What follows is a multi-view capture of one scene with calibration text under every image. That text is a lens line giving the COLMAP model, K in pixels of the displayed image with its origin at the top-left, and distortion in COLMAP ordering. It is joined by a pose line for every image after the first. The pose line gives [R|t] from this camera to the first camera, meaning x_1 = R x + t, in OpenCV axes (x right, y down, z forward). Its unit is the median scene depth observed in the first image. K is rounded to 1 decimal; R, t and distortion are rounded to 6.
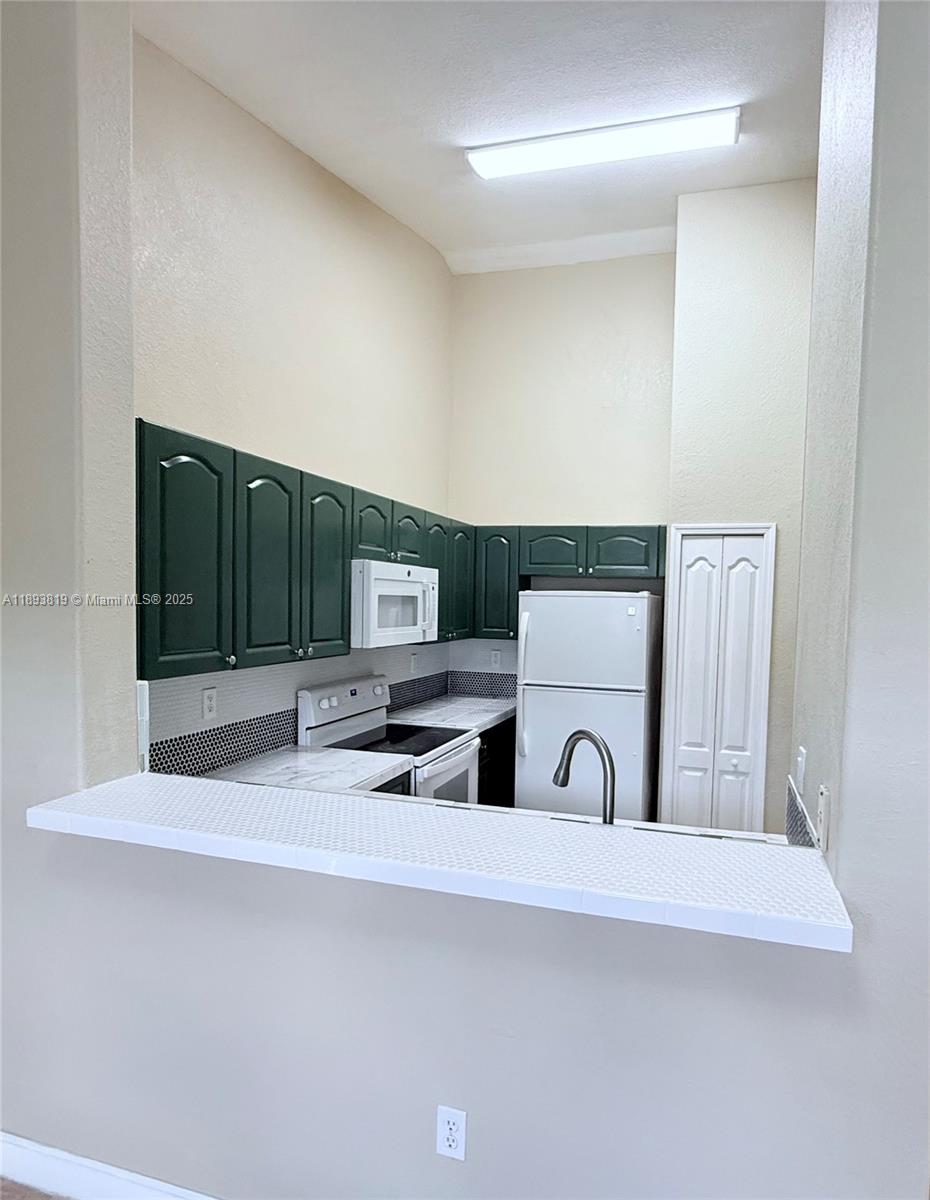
lens RADIAL K [[672.6, 0, 566.8], [0, 672.6, 641.2], [0, 0, 1]] dist [0.107389, -0.000016]
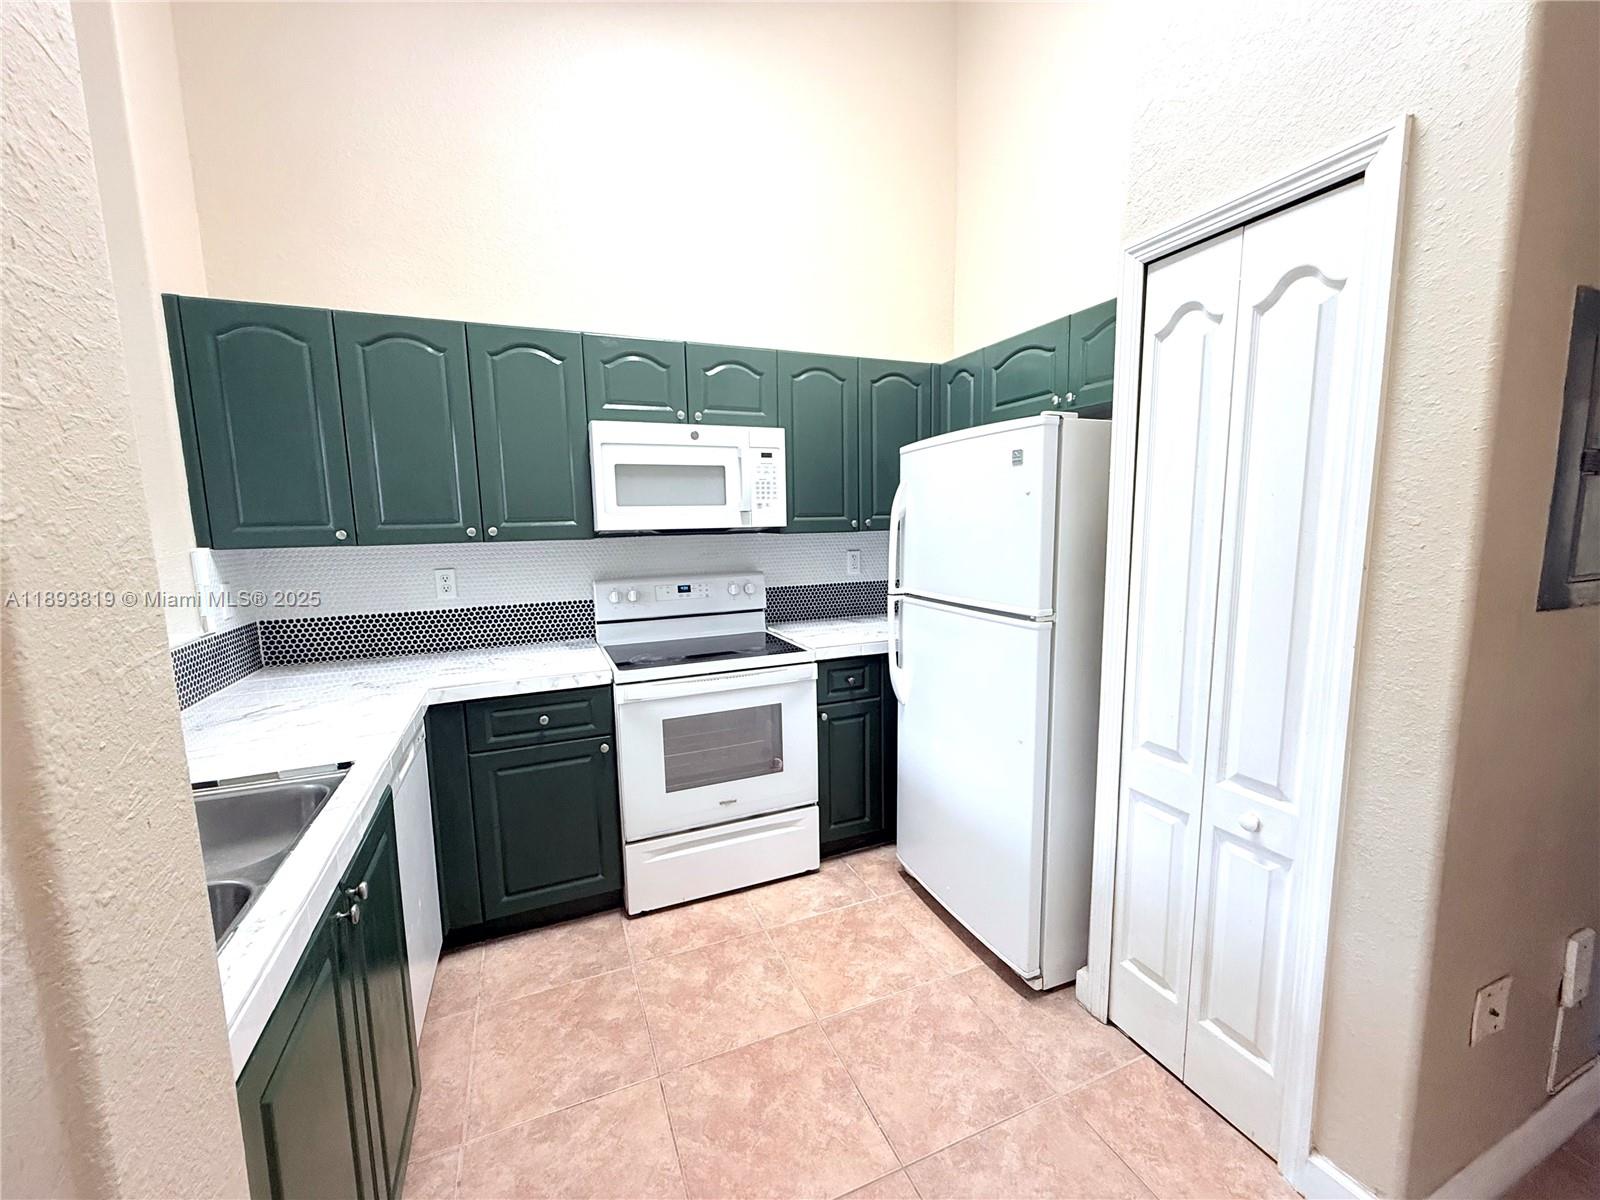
lens RADIAL K [[638.1, 0, 800.0], [0, 638.1, 600.0], [0, 0, 1]] dist [0.001833, 0.000302]
pose [[0.610636, 0.063299, -0.789378, 0.375780], [-0.009171, 0.997299, 0.072877, 0.027965], [0.791858, -0.037261, 0.609567, 0.583943]]
